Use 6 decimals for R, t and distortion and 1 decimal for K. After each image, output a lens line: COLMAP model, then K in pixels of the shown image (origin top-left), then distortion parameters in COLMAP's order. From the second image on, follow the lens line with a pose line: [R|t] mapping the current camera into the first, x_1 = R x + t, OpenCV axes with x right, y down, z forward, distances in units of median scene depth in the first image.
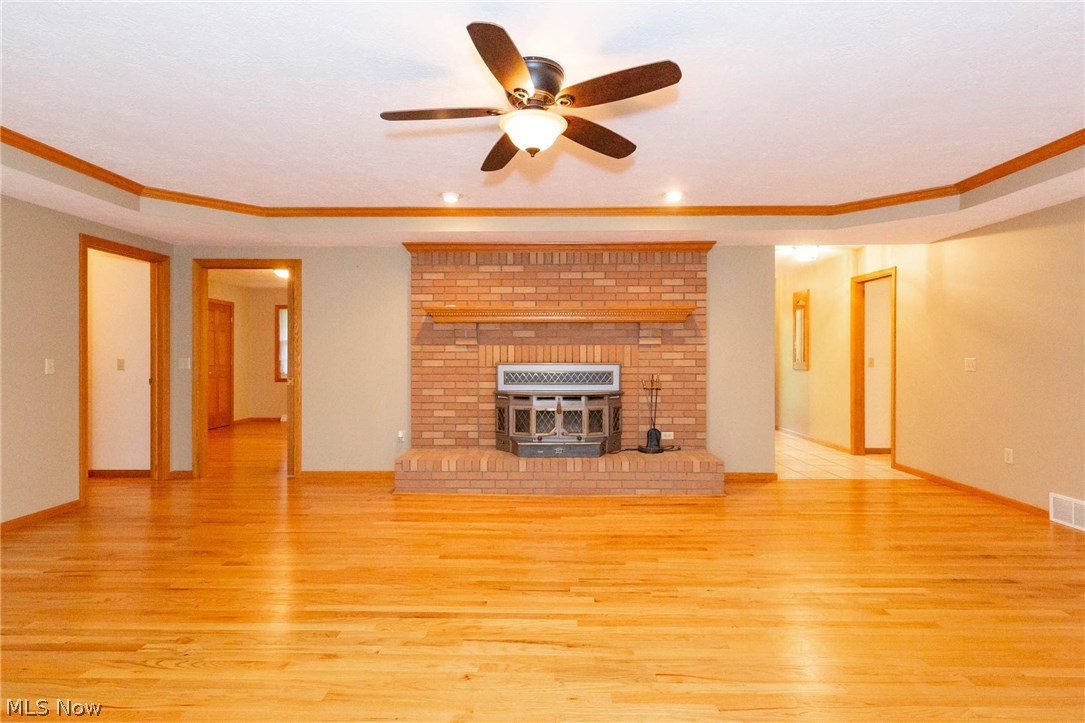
lens RADIAL K [[537.5, 0, 542.5], [0, 537.5, 361.5], [0, 0, 1]] dist [0.000908, 0.000218]
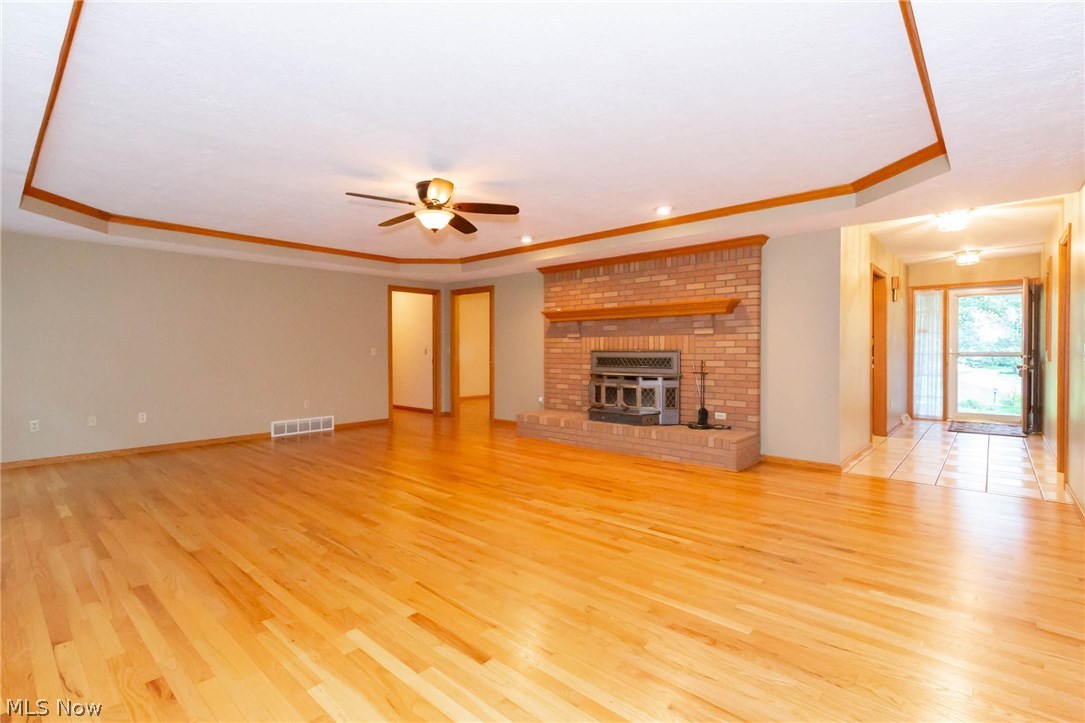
lens RADIAL K [[500.1, 0, 542.5], [0, 500.1, 361.5], [0, 0, 1]] dist [0.000225, 0.000030]
pose [[0.755039, 0.014979, -0.655509, 0.636495], [0.002233, 0.999674, 0.025416, -0.001704], [0.655676, -0.020654, 0.754760, -0.021722]]
